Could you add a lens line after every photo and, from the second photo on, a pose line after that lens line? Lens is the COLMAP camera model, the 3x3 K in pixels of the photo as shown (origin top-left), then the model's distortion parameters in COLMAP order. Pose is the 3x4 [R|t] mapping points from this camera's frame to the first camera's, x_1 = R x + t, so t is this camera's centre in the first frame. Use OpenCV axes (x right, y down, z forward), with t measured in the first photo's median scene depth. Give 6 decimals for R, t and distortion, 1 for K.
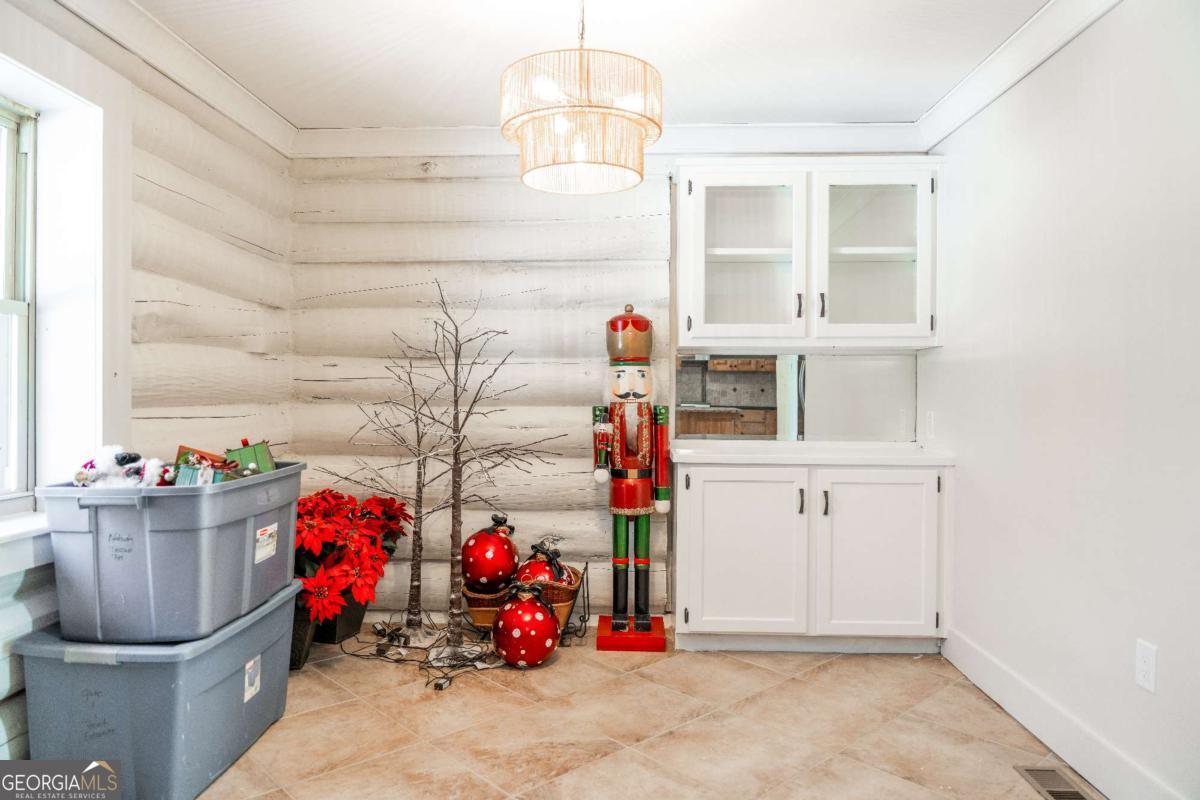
lens RADIAL K [[796.2, 0, 600.6], [0, 796.2, 393.7], [0, 0, 1]] dist [-0.006622, -0.007680]
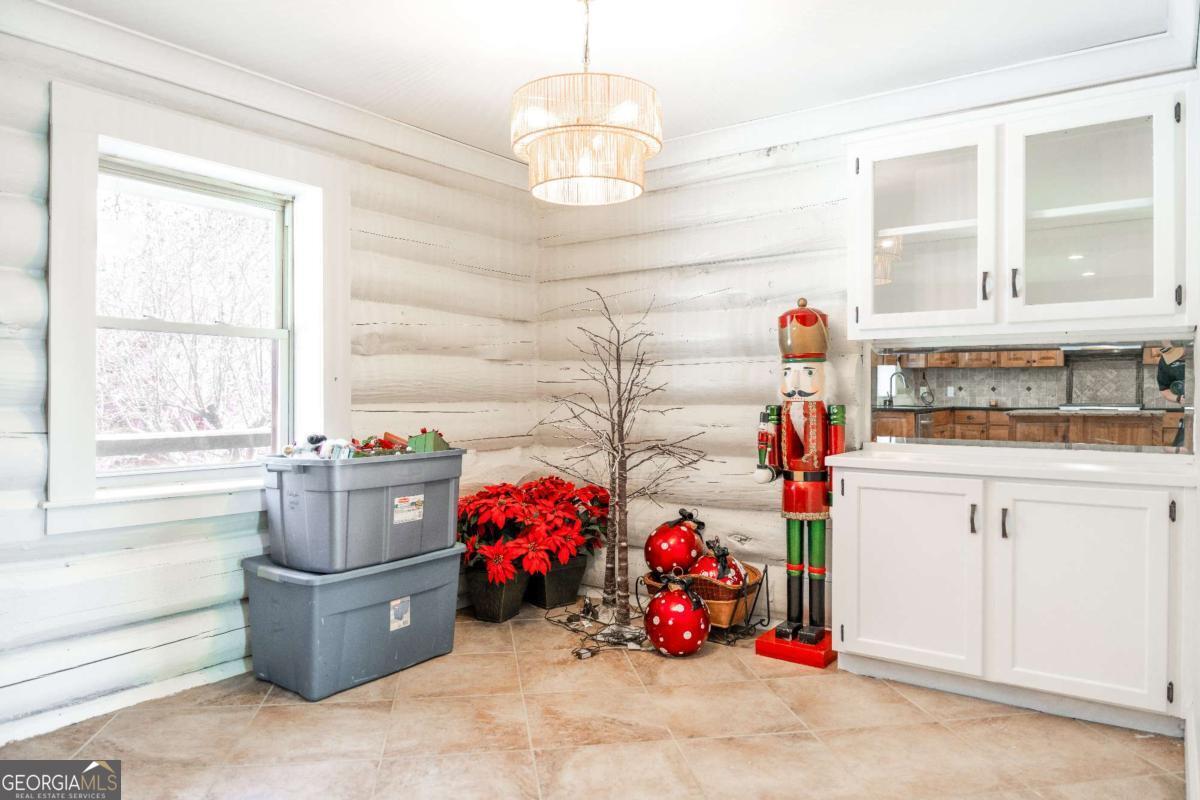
lens RADIAL K [[796.2, 0, 576.5], [0, 796.2, 394.1], [0, 0, 1]] dist [-0.006622, -0.007680]
pose [[0.828200, -0.002564, -0.560427, 0.373826], [0.001255, 0.999996, -0.002720, 0.004998], [0.560431, 0.001550, 0.828199, 0.067715]]
